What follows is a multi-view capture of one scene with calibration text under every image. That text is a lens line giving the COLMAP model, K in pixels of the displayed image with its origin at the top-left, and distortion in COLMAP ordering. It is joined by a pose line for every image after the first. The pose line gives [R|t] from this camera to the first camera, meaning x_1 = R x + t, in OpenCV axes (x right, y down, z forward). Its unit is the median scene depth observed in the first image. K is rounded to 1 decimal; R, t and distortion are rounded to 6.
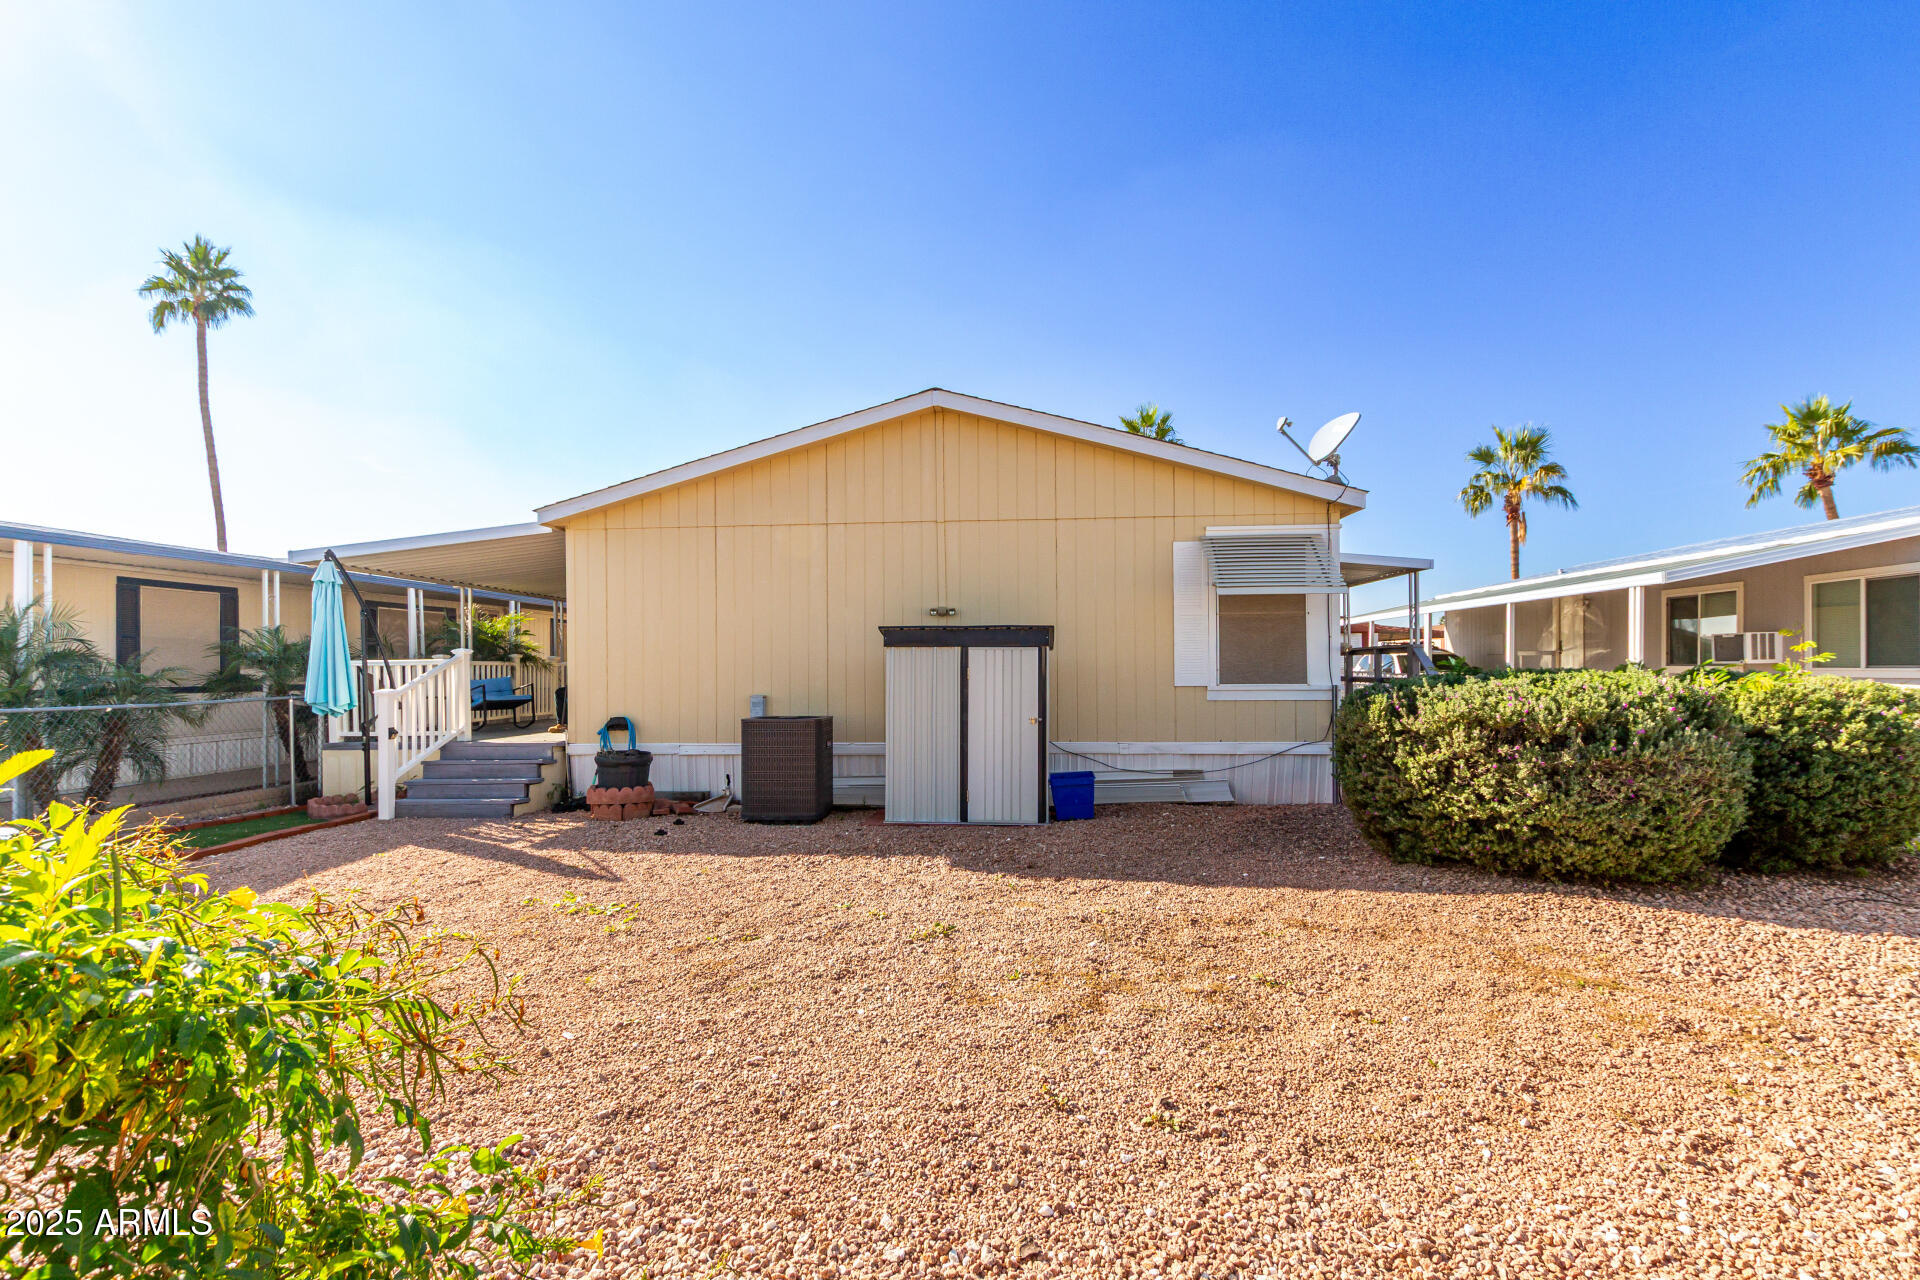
lens RADIAL K [[877.6, 0, 949.4], [0, 877.6, 683.3], [0, 0, 1]] dist [0.006437, 0.000810]
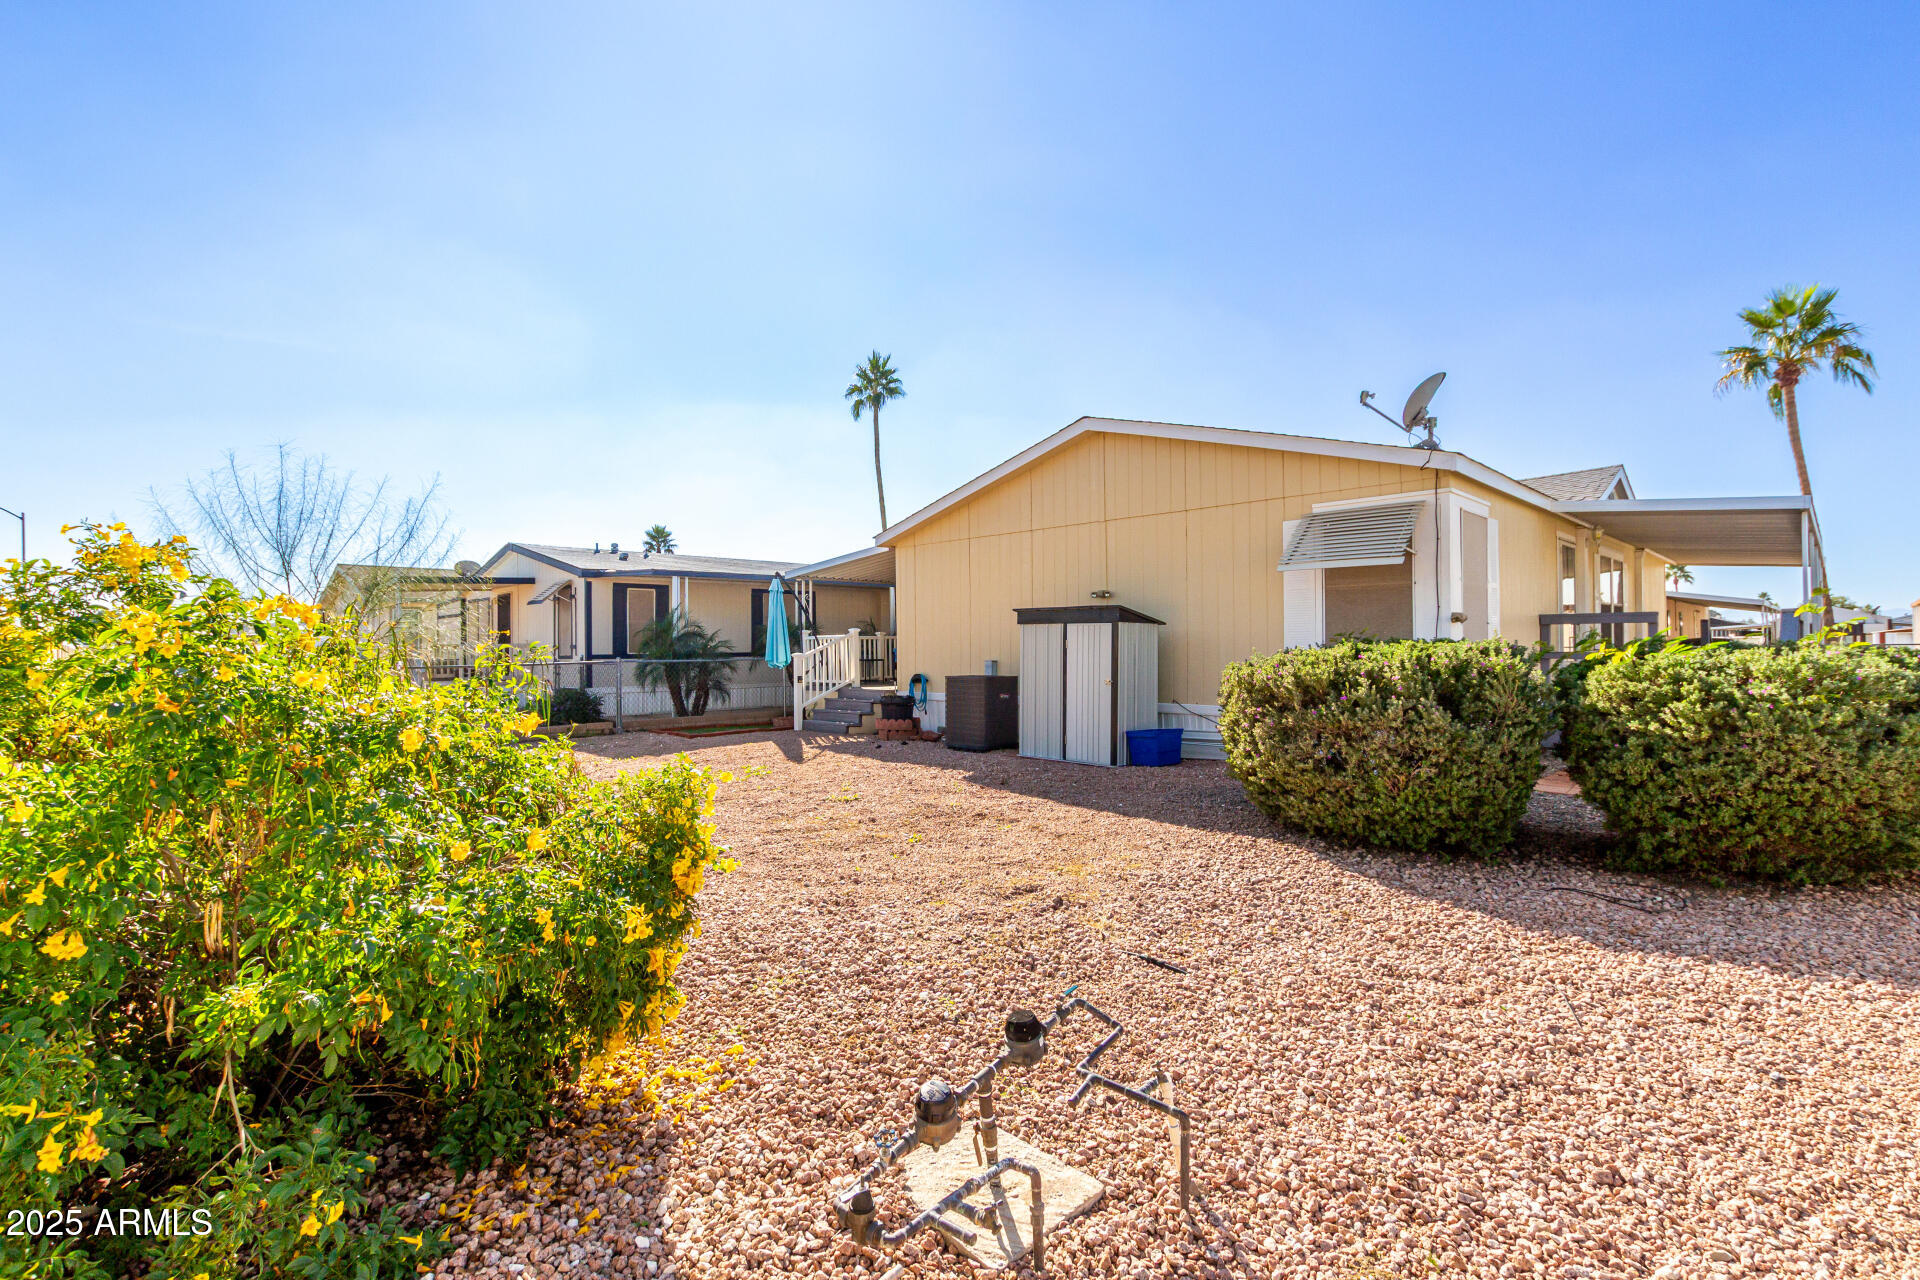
lens RADIAL K [[877.6, 0, 957.0], [0, 877.6, 639.4], [0, 0, 1]] dist [0.006437, 0.000810]
pose [[0.757414, -0.001640, -0.652932, 0.655141], [-0.011612, 0.999805, -0.015981, 0.004035], [0.652831, 0.019685, 0.757248, -0.064329]]
